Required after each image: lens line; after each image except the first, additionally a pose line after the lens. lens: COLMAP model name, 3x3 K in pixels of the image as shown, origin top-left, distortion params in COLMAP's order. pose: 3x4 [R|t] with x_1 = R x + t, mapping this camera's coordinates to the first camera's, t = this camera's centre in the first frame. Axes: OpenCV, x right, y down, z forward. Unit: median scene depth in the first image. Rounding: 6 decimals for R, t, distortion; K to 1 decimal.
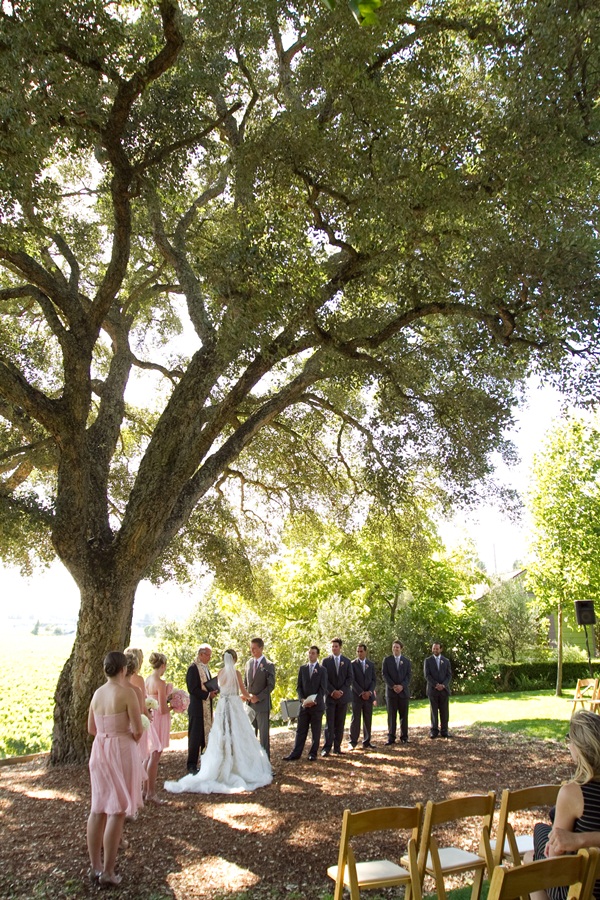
lens RADIAL K [[700.8, 0, 300.0], [0, 700.8, 440.2], [0, 0, 1]] dist [-0.079269, 0.059986]
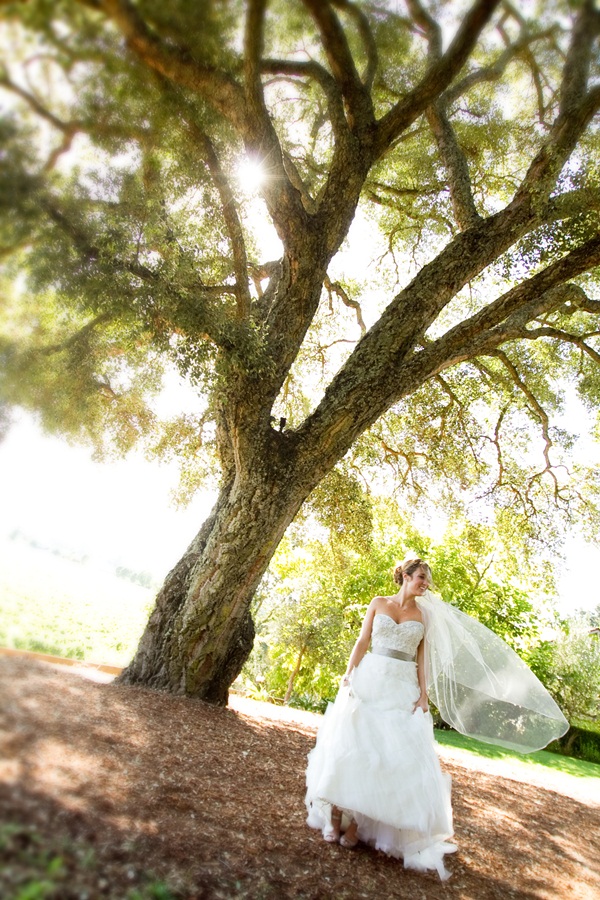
lens RADIAL K [[700.8, 0, 295.0], [0, 700.8, 438.5], [0, 0, 1]] dist [-0.079269, 0.059986]
pose [[0.951375, 0.306775, -0.027852, -0.250575], [-0.306597, 0.951781, 0.010557, 0.152505], [0.029748, -0.001504, 0.999556, 0.239874]]
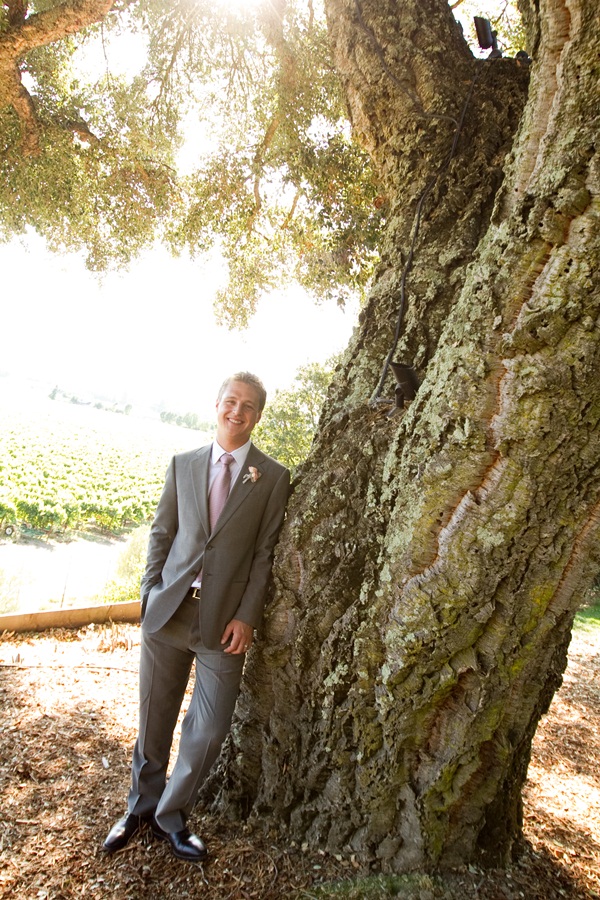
lens RADIAL K [[700.8, 0, 306.8], [0, 700.8, 456.9], [0, 0, 1]] dist [-0.079269, 0.059986]
pose [[0.981359, 0.192022, 0.007890, -0.364943], [-0.186497, 0.941605, 0.280354, 0.275667], [0.046405, -0.276599, 0.959864, 0.801597]]
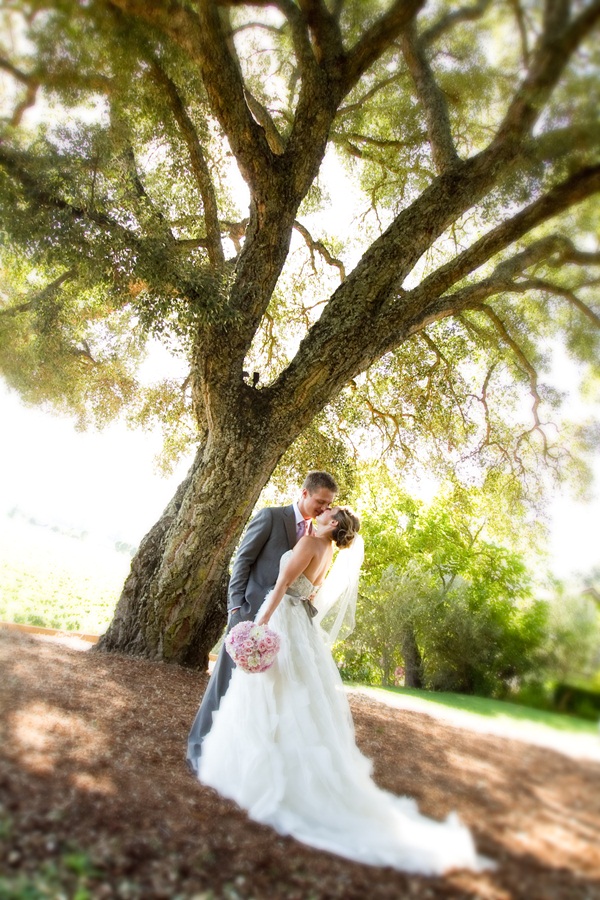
lens RADIAL K [[700.8, 0, 294.2], [0, 700.8, 440.0], [0, 0, 1]] dist [-0.079269, 0.059986]
pose [[0.958696, 0.284242, -0.010401, -0.225201], [-0.283396, 0.957683, 0.050294, 0.162652], [0.024256, -0.045269, 0.998680, 0.269640]]
